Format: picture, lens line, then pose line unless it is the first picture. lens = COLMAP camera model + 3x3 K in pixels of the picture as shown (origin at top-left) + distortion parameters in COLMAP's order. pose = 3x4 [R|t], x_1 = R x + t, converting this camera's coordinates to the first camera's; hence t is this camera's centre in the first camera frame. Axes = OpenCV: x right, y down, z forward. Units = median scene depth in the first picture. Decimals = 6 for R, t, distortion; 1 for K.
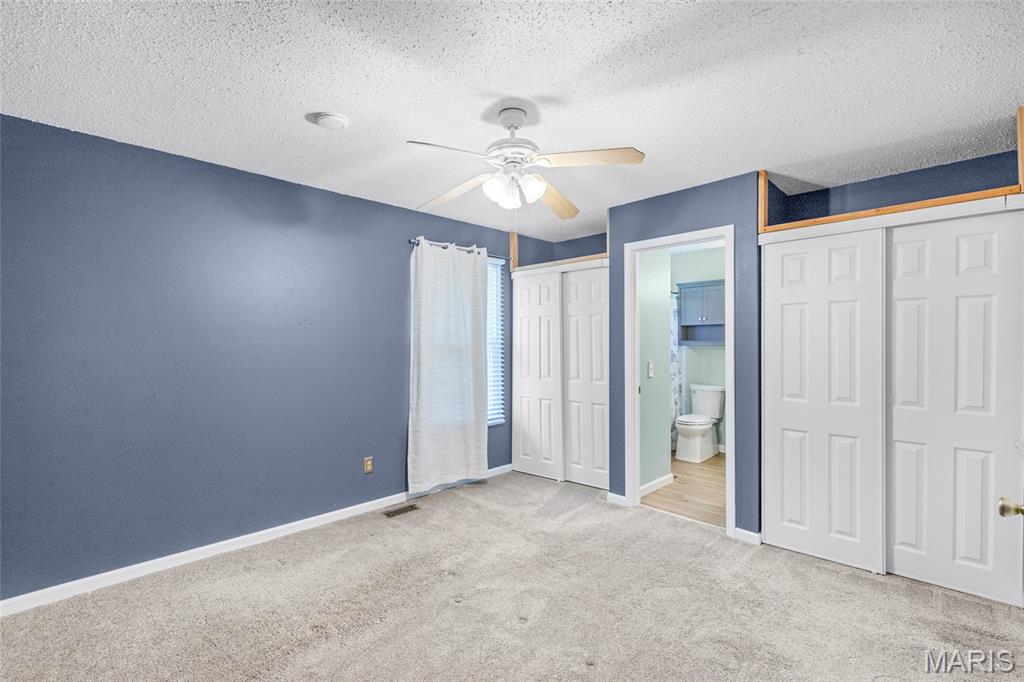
lens RADIAL K [[456.4, 0, 512.8], [0, 456.4, 338.5], [0, 0, 1]] dist [0.007734, -0.000302]
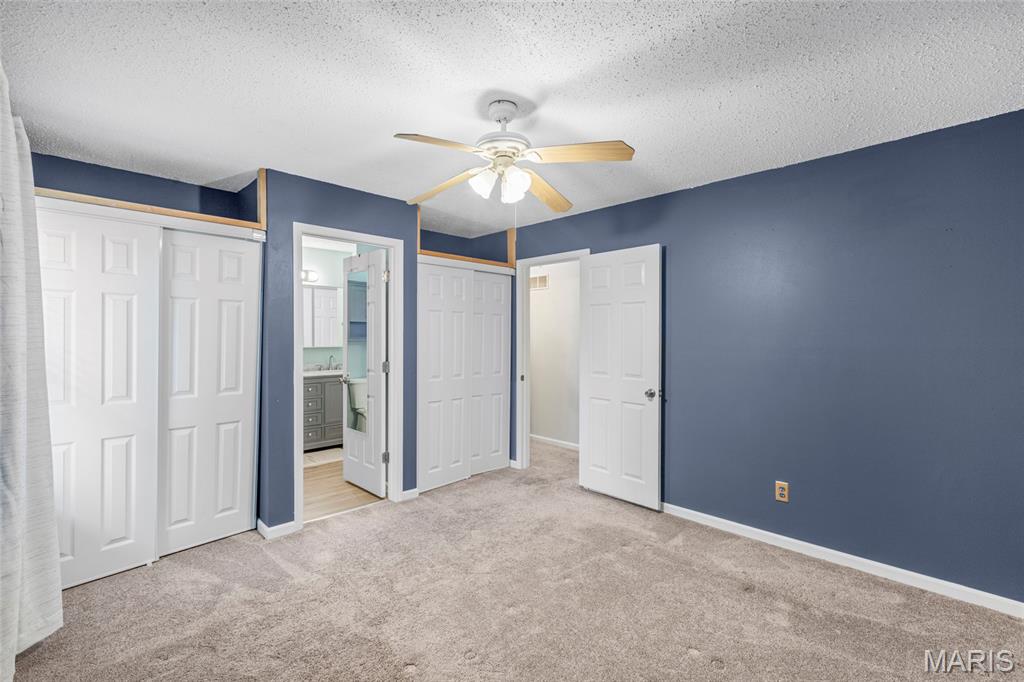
lens RADIAL K [[456.4, 0, 512.8], [0, 456.4, 338.5], [0, 0, 1]] dist [0.007734, -0.000302]
pose [[0.002405, -0.003294, 0.999992, -0.582526], [-0.008258, 0.999960, 0.003314, 0.002191], [-0.999963, -0.008266, 0.002378, 0.577622]]
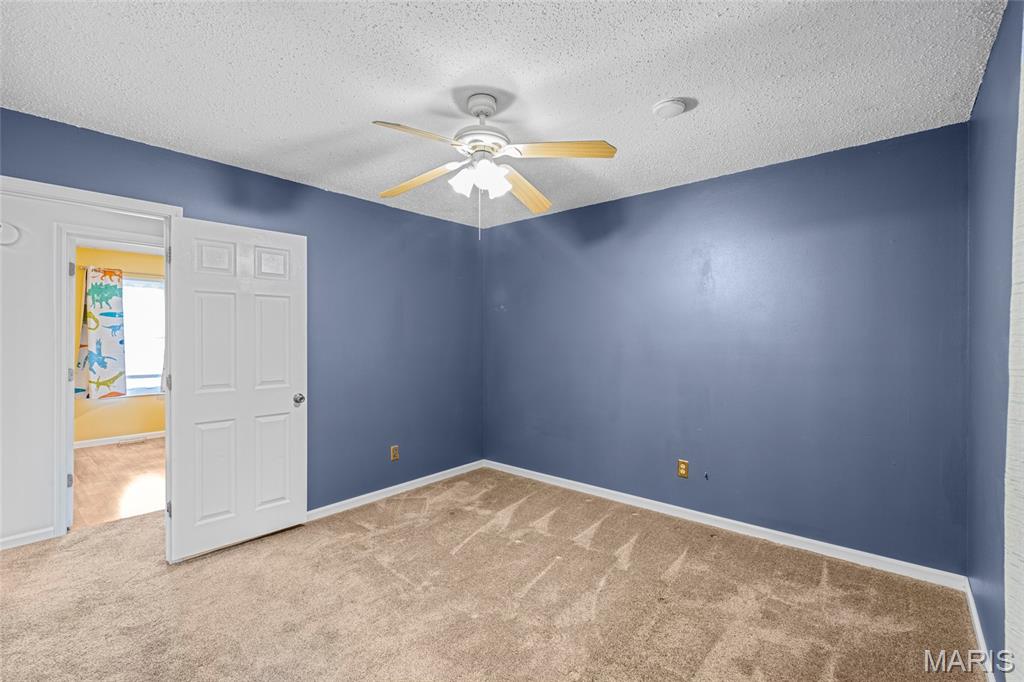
lens RADIAL K [[456.4, 0, 512.8], [0, 456.4, 338.5], [0, 0, 1]] dist [0.007734, -0.000302]
pose [[-0.997210, 0.007739, -0.074245, 0.009105], [0.007781, 0.999970, -0.000282, 0.006811], [0.074240, -0.000859, -0.997240, 1.167294]]
